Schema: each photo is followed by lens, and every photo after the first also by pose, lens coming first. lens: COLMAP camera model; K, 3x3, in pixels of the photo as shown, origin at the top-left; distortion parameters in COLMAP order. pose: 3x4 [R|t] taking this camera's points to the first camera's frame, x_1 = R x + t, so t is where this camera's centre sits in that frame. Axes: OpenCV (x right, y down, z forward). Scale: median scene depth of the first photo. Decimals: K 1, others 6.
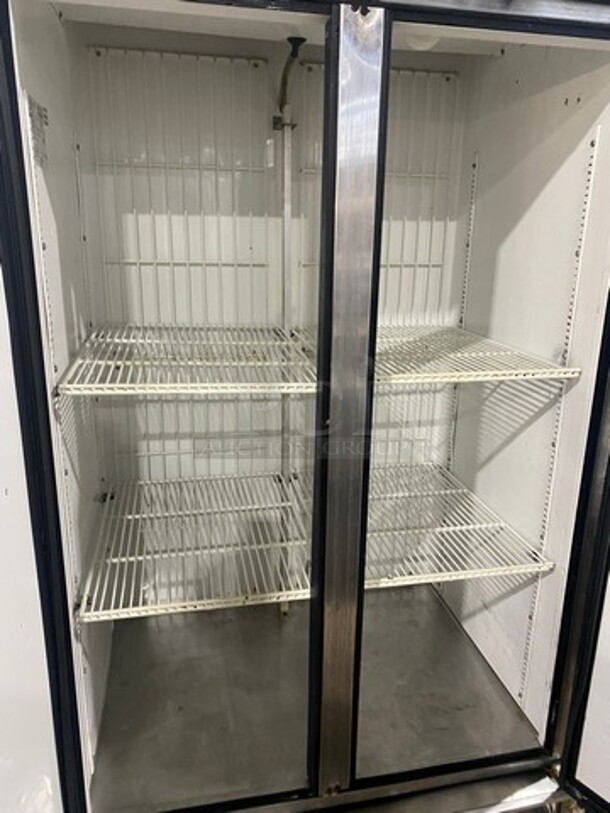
lens RADIAL K [[619.4, 0, 305.0], [0, 619.4, 406.5], [0, 0, 1]] dist [0.002212, -0.003102]
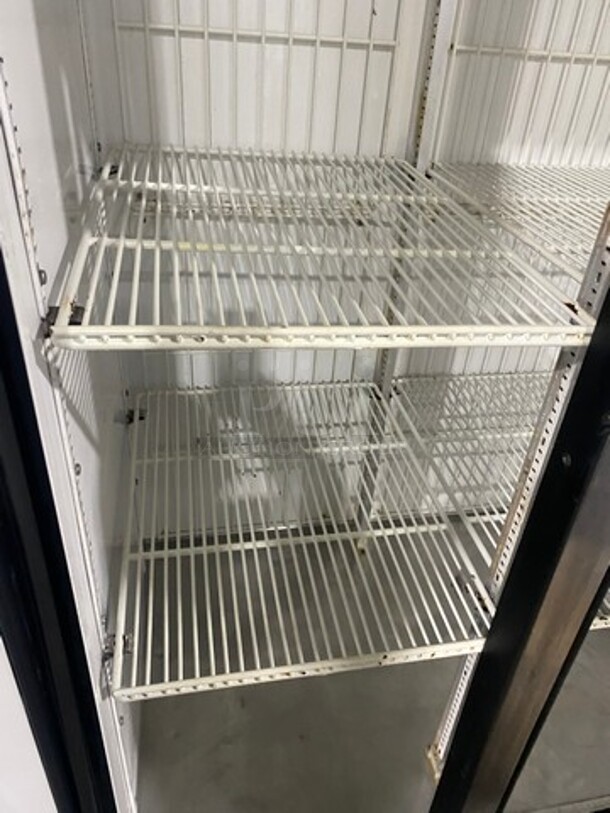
lens RADIAL K [[649.6, 0, 324.3], [0, 649.6, 404.9], [0, 0, 1]] dist [0.008591, 0.004613]
pose [[0.998771, 0.046697, 0.016596, -0.136345], [-0.049473, 0.959179, 0.278437, -0.081304], [-0.002917, -0.278916, 0.960311, 0.351894]]
